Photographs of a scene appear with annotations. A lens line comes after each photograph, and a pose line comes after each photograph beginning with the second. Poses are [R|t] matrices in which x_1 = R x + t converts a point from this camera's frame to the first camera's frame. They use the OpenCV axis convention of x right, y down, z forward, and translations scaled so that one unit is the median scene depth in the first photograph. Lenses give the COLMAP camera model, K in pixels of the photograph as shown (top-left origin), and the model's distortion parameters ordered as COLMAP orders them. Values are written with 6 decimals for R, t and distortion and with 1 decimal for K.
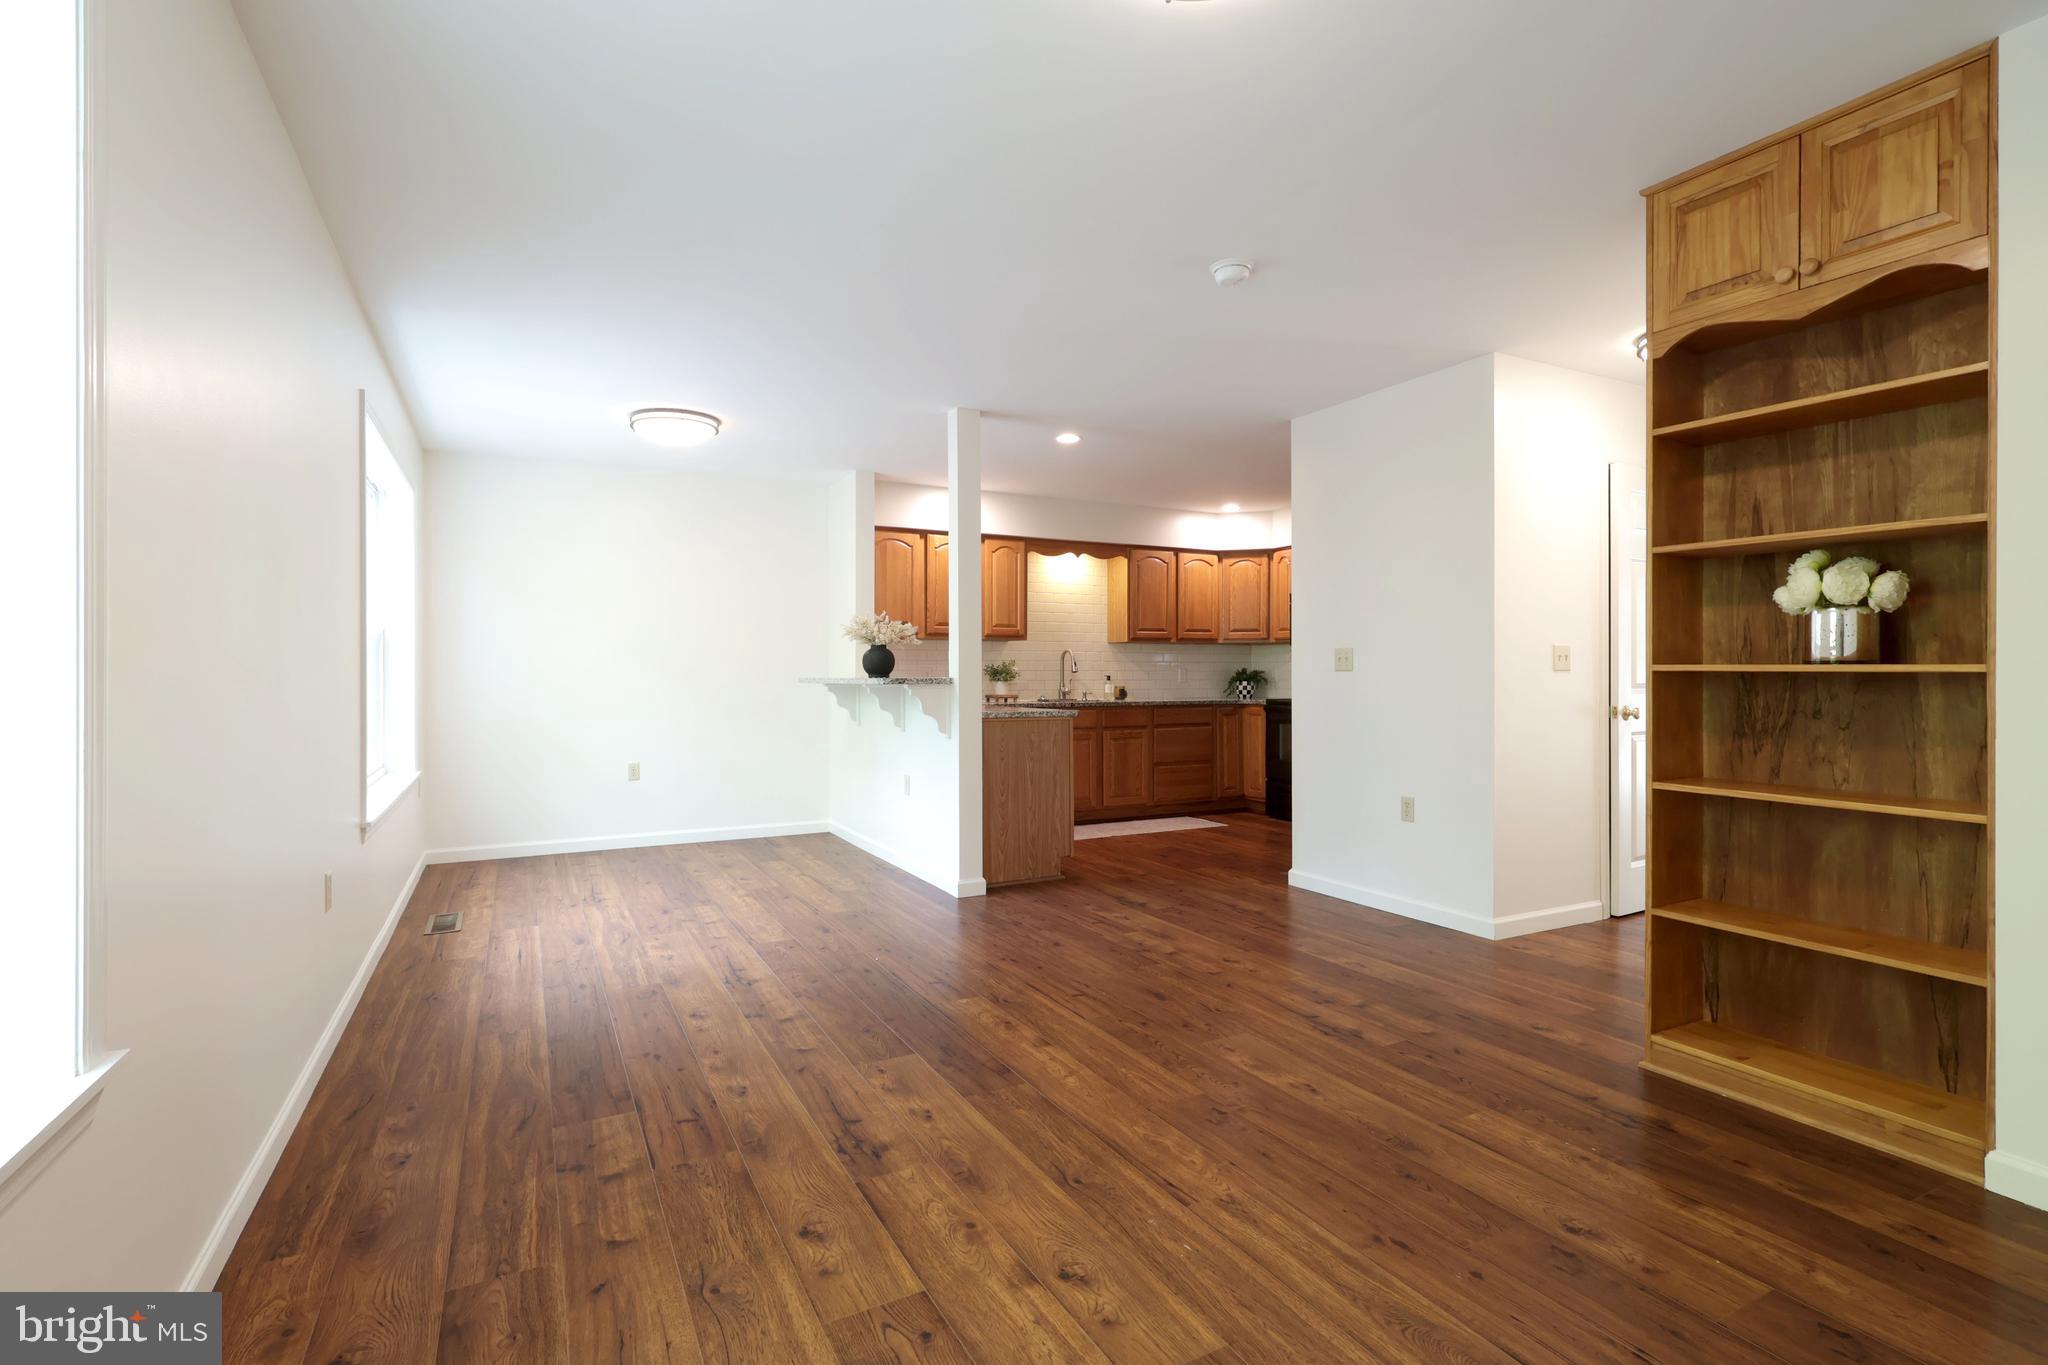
lens RADIAL K [[954.6, 0, 1019.8], [0, 954.6, 670.3], [0, 0, 1]] dist [0.000739, 0.000025]
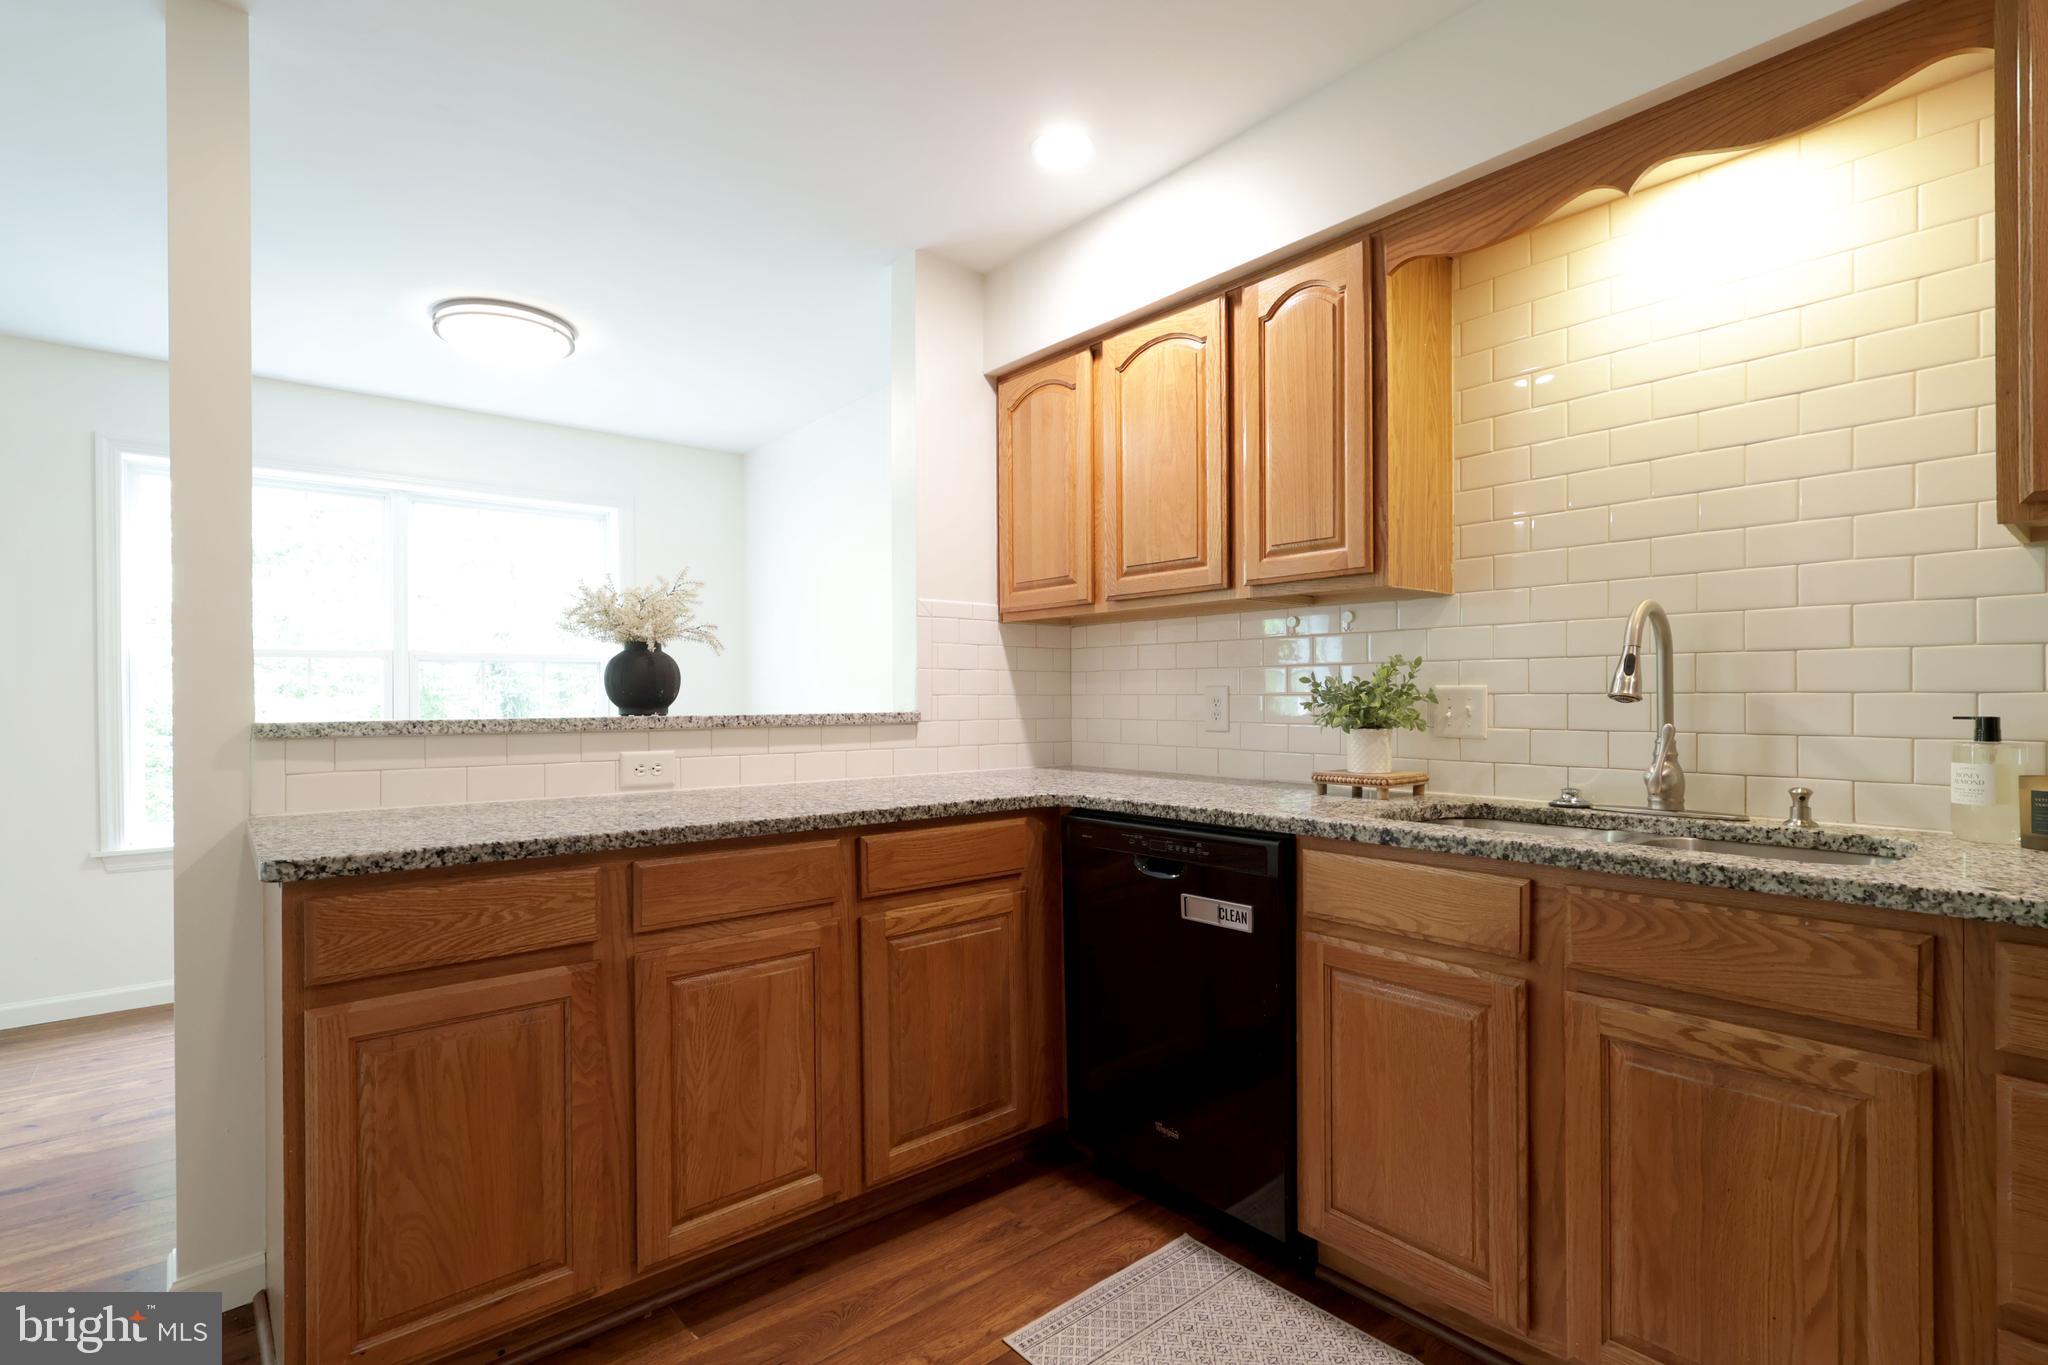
lens RADIAL K [[967.8, 0, 1023.3], [0, 967.8, 699.8], [0, 0, 1]] dist [0.004315, -0.000156]
pose [[0.221497, 0.003221, -0.975156, 0.255571], [0.005799, 0.999973, 0.004621, -0.000022], [0.975144, -0.006679, 0.221473, 0.813929]]
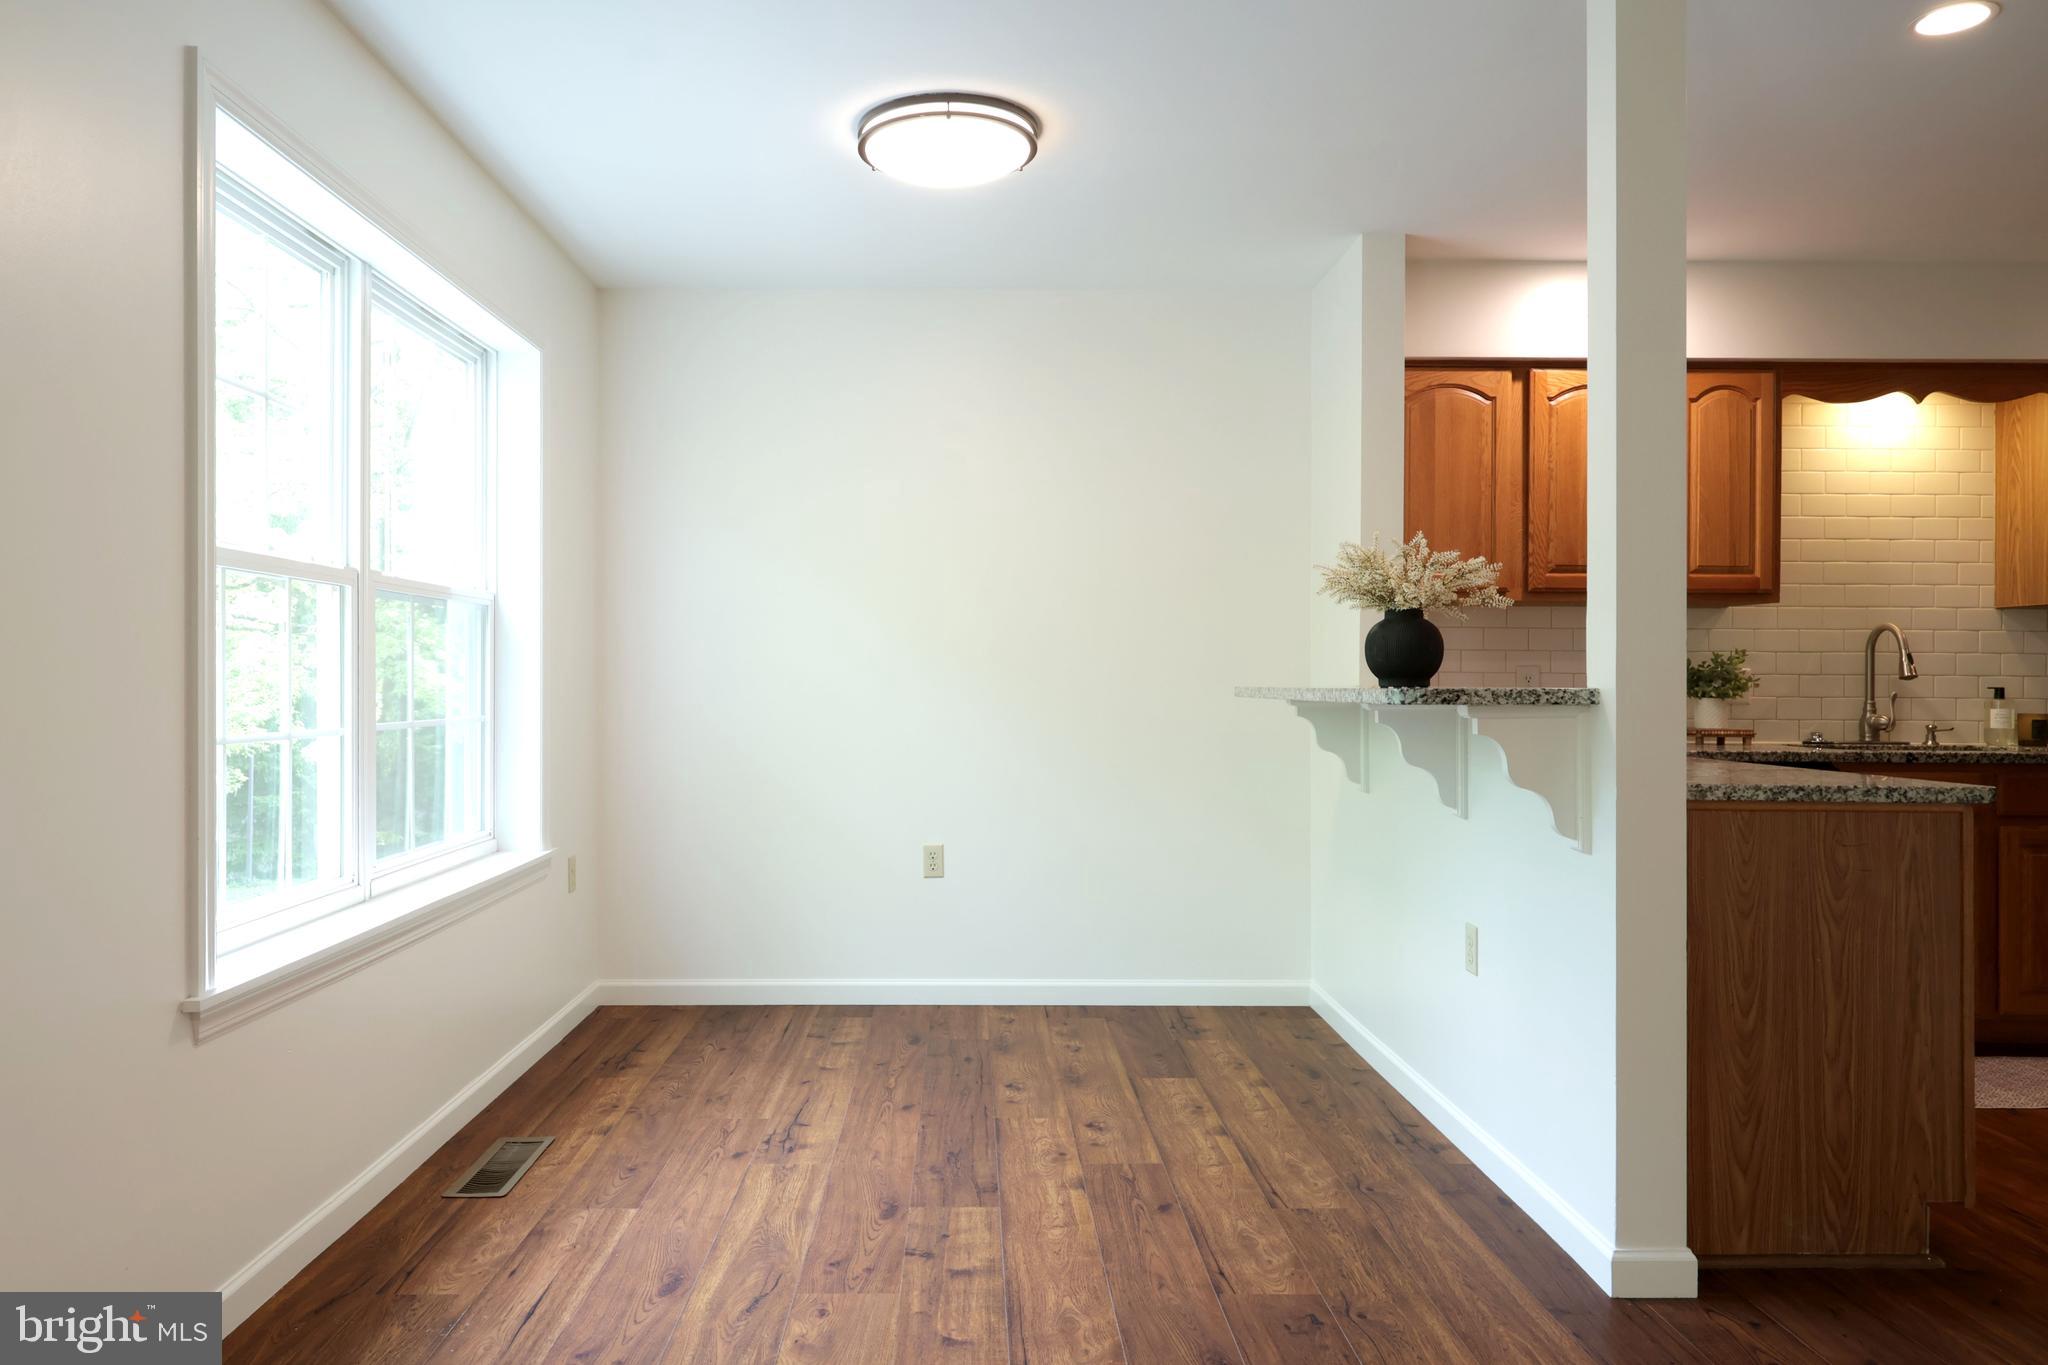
lens RADIAL K [[1405.8, 0, 983.3], [0, 1405.8, 674.3], [0, 0, 1]] dist [0.006653, 0.003910]
pose [[0.891305, 0.004669, -0.453379, -0.023370], [-0.005179, 0.999987, 0.000115, 0.002145], [0.453374, 0.002246, 0.891318, 0.270407]]
